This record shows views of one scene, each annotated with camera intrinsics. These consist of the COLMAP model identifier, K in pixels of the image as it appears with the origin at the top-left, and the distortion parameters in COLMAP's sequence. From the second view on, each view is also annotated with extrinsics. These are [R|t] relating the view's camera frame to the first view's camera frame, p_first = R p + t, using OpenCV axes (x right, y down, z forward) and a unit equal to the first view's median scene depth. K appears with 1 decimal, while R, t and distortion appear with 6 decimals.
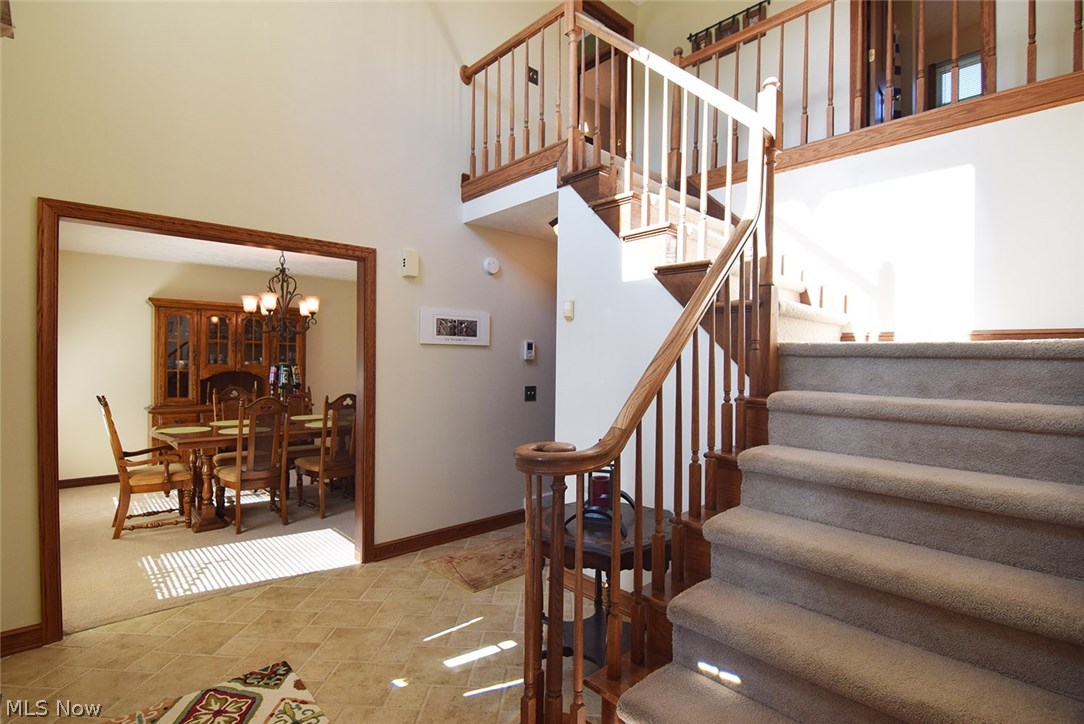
lens RADIAL K [[529.0, 0, 542.8], [0, 529.0, 362.7], [0, 0, 1]] dist [-0.014828, -0.004312]
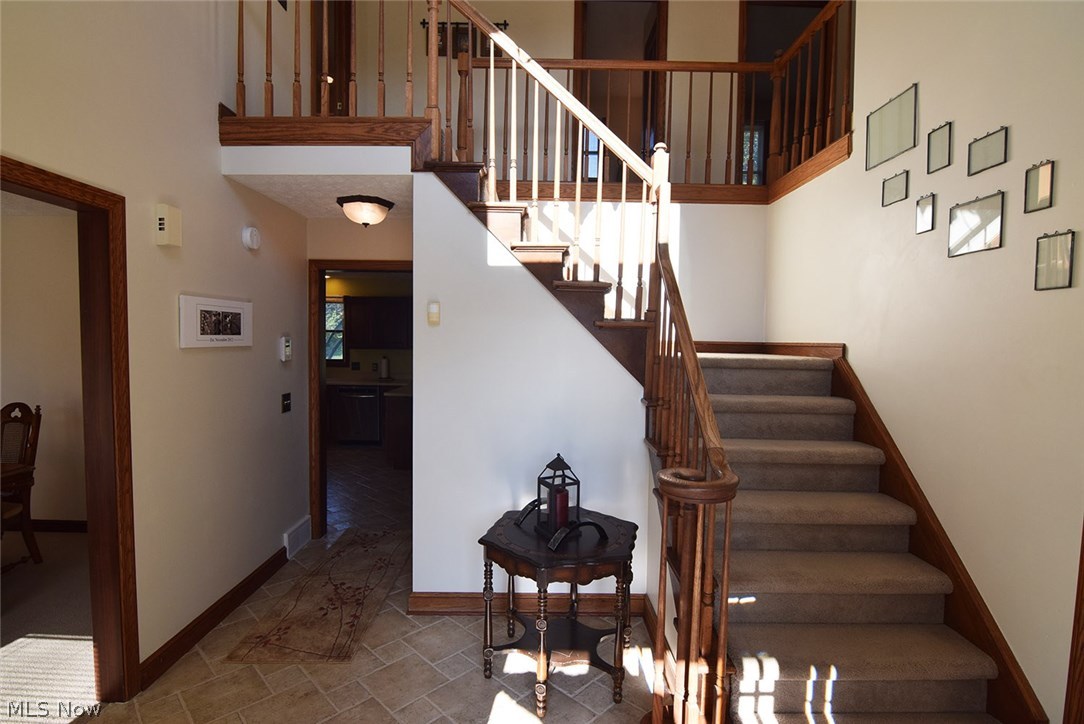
lens RADIAL K [[529.0, 0, 542.0], [0, 529.0, 361.7], [0, 0, 1]] dist [-0.014828, -0.004312]
pose [[0.674222, -0.034762, 0.737711, -0.405975], [-0.002800, 0.998764, 0.049623, -0.051939], [-0.738524, -0.035523, 0.673291, 0.207976]]
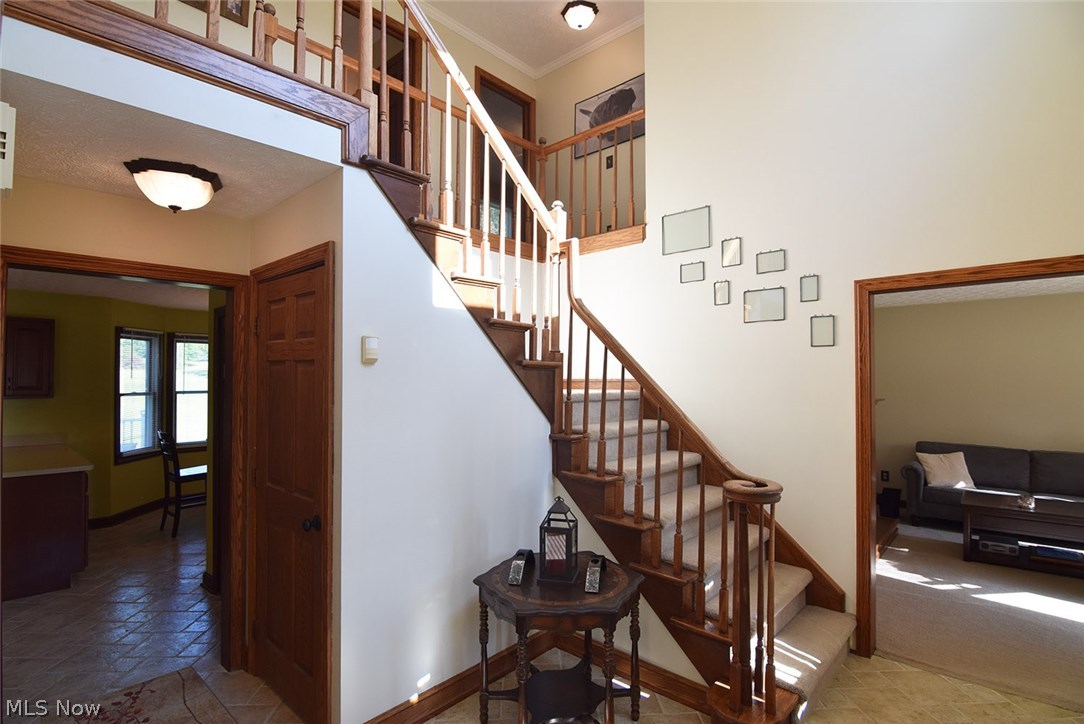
lens RADIAL K [[529.0, 0, 538.9], [0, 529.0, 362.4], [0, 0, 1]] dist [-0.014828, -0.004312]
pose [[-0.073467, 0.022522, 0.997043, -0.543812], [0.004854, 0.999741, -0.022225, -0.054409], [-0.997286, 0.003207, -0.073557, 0.680752]]
